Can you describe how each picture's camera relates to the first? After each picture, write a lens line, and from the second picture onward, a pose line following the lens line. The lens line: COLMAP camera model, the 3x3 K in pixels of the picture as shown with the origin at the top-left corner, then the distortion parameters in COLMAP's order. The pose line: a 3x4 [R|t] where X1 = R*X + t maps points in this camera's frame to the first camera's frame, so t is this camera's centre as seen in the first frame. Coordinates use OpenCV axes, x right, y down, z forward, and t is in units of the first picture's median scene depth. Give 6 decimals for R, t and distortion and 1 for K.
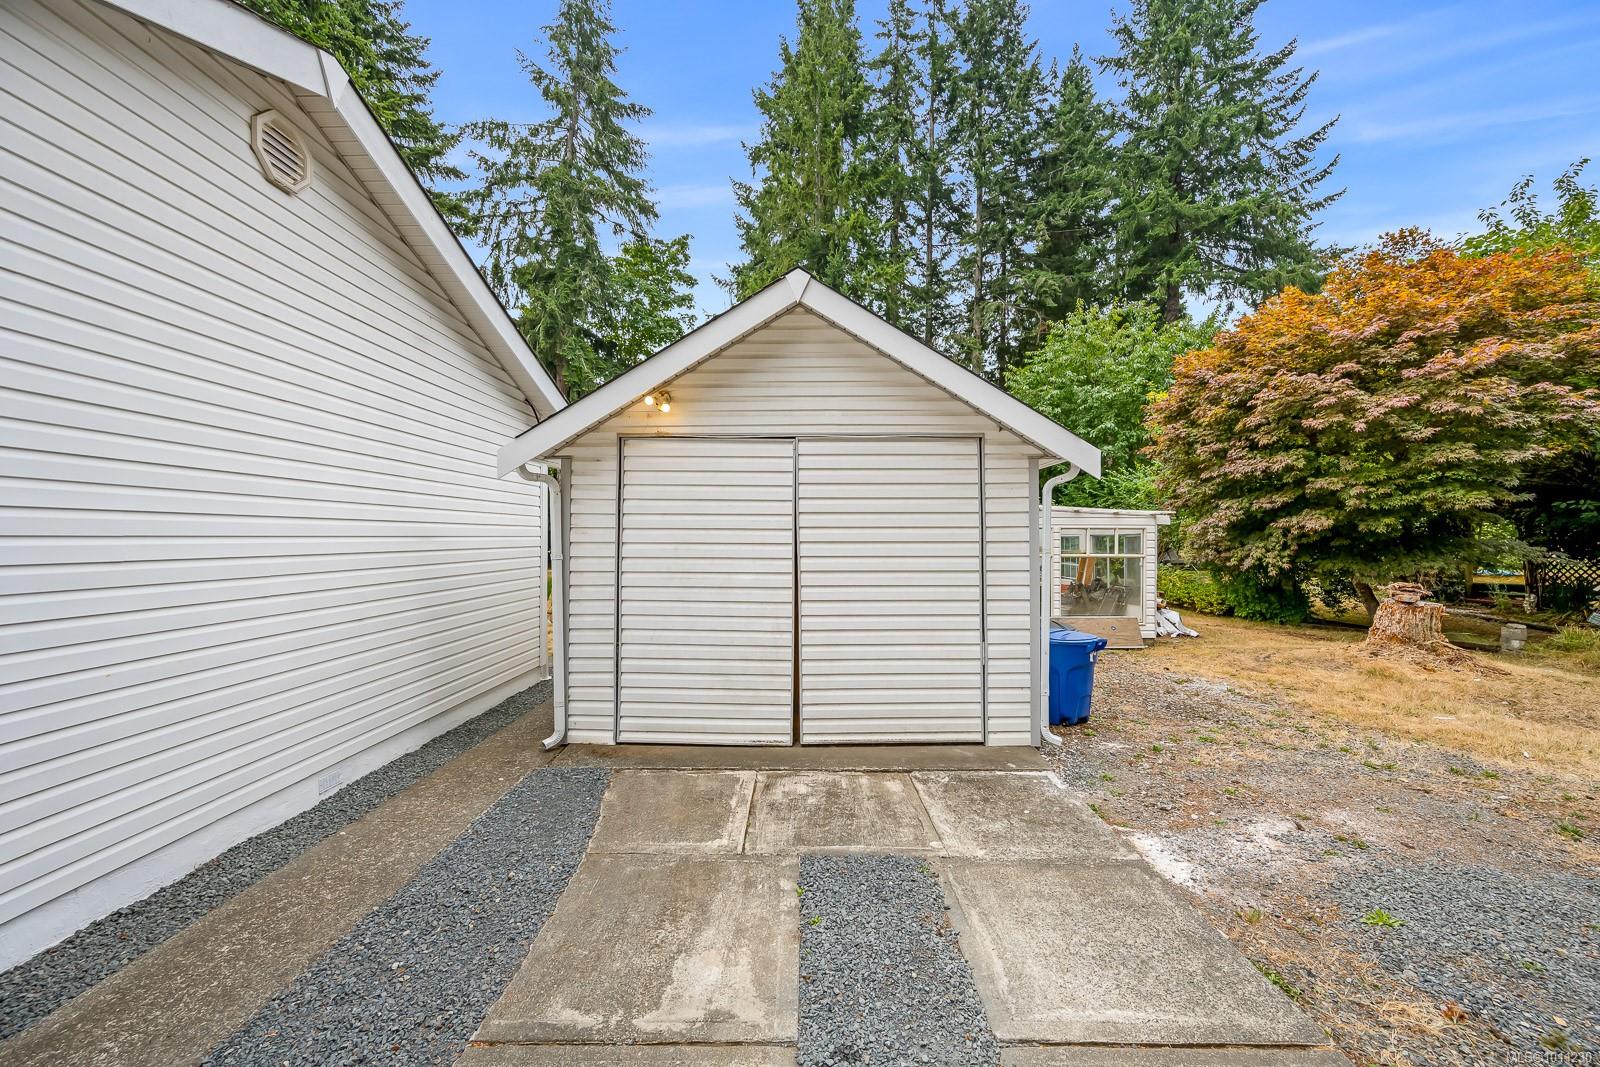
lens RADIAL K [[625.3, 0, 803.2], [0, 625.3, 535.2], [0, 0, 1]] dist [-0.000609, 0.000128]
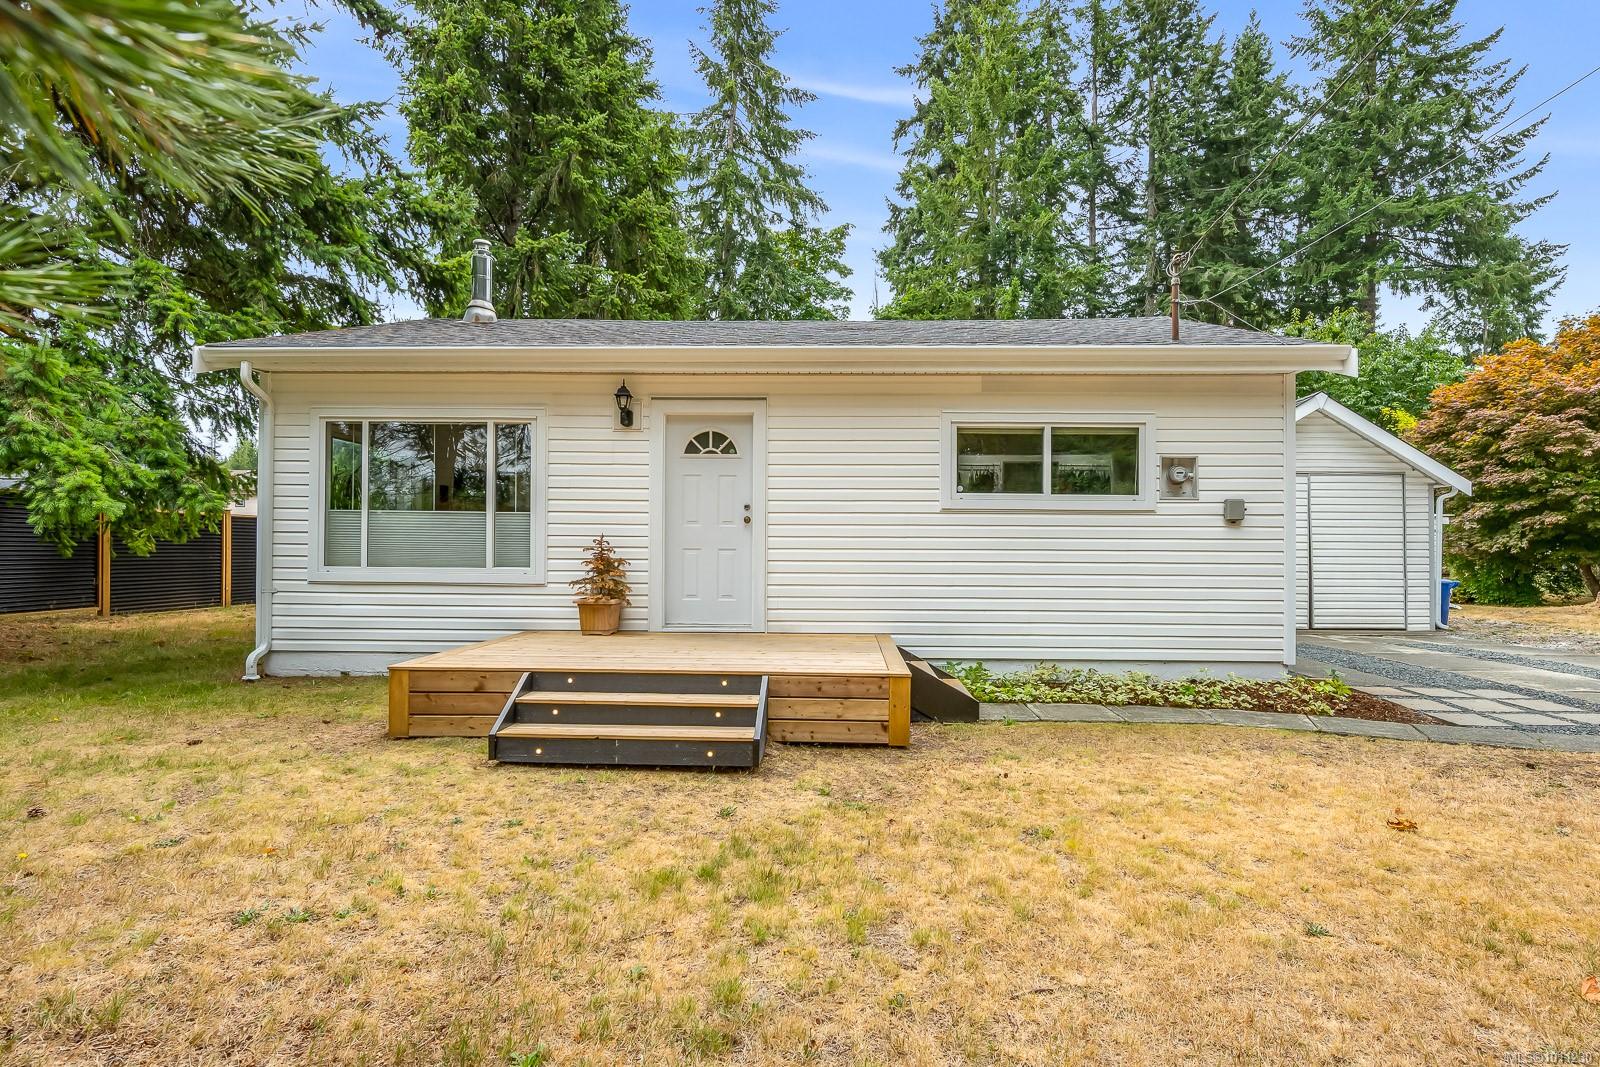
lens RADIAL K [[802.7, 0, 816.3], [0, 802.7, 545.2], [0, 0, 1]] dist [-0.002445, -0.000293]
pose [[0.999806, 0.005985, -0.018776, -0.219007], [-0.006093, 0.999965, -0.005657, 0.013443], [0.018741, 0.005770, 0.999808, -0.224652]]
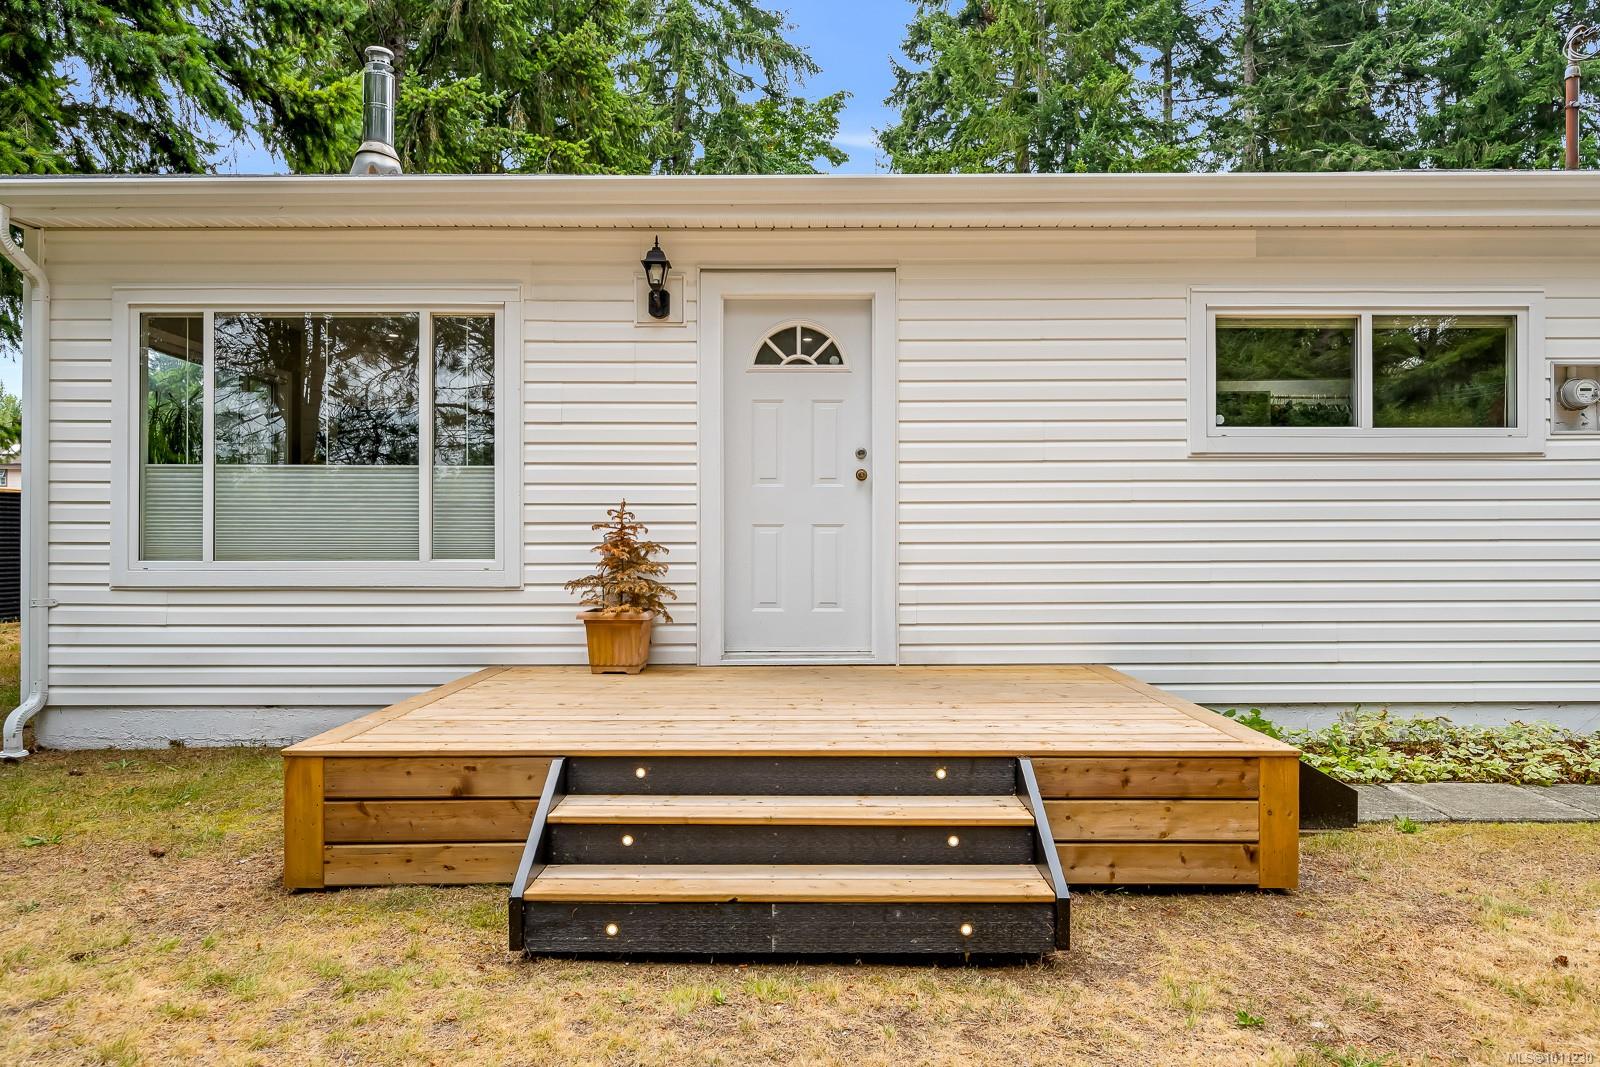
lens RADIAL K [[1054.4, 0, 802.6], [0, 1054.4, 531.6], [0, 0, 1]] dist [-0.002914, 0.002232]
pose [[0.999962, -0.003899, 0.007827, -0.254492], [0.003952, 0.999969, -0.006757, 0.015801], [-0.007801, 0.006788, 0.999947, -0.174879]]
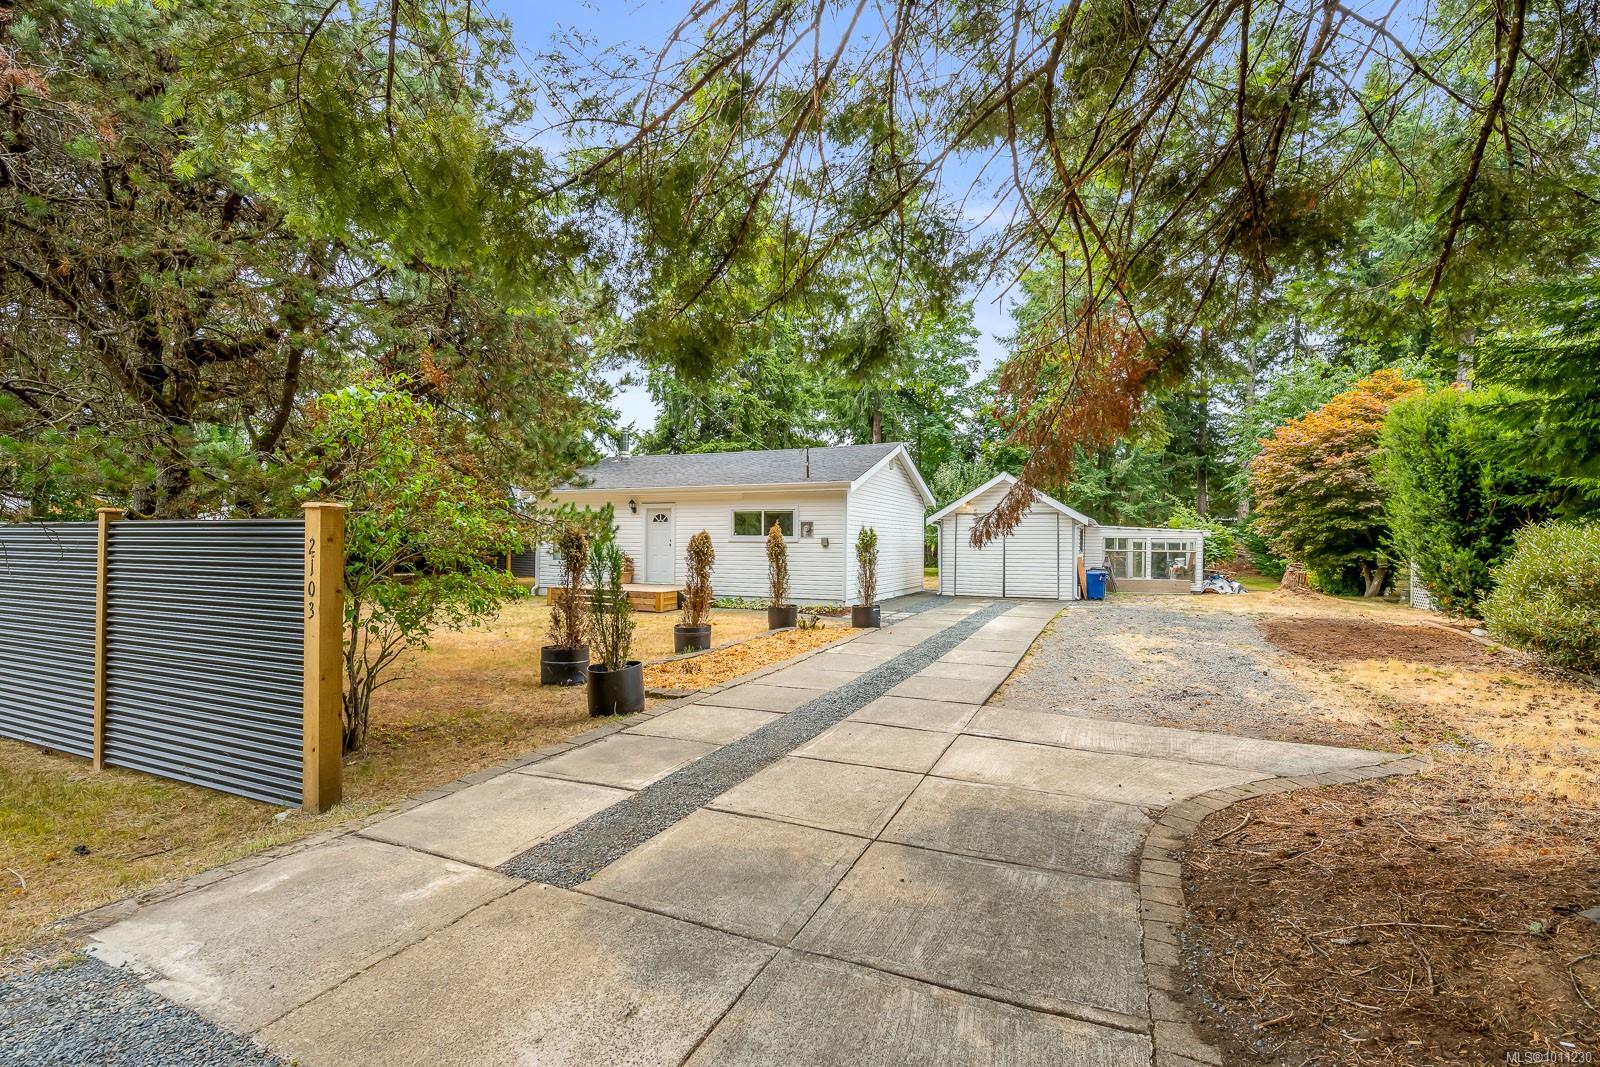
lens RADIAL K [[734.4, 0, 794.6], [0, 734.4, 535.7], [0, 0, 1]] dist [-0.000479, -0.000124]
pose [[0.913607, 0.001248, -0.406597, 0.089778], [-0.004790, 0.999959, -0.007696, 0.001623], [0.406570, 0.008979, 0.913575, -0.498859]]
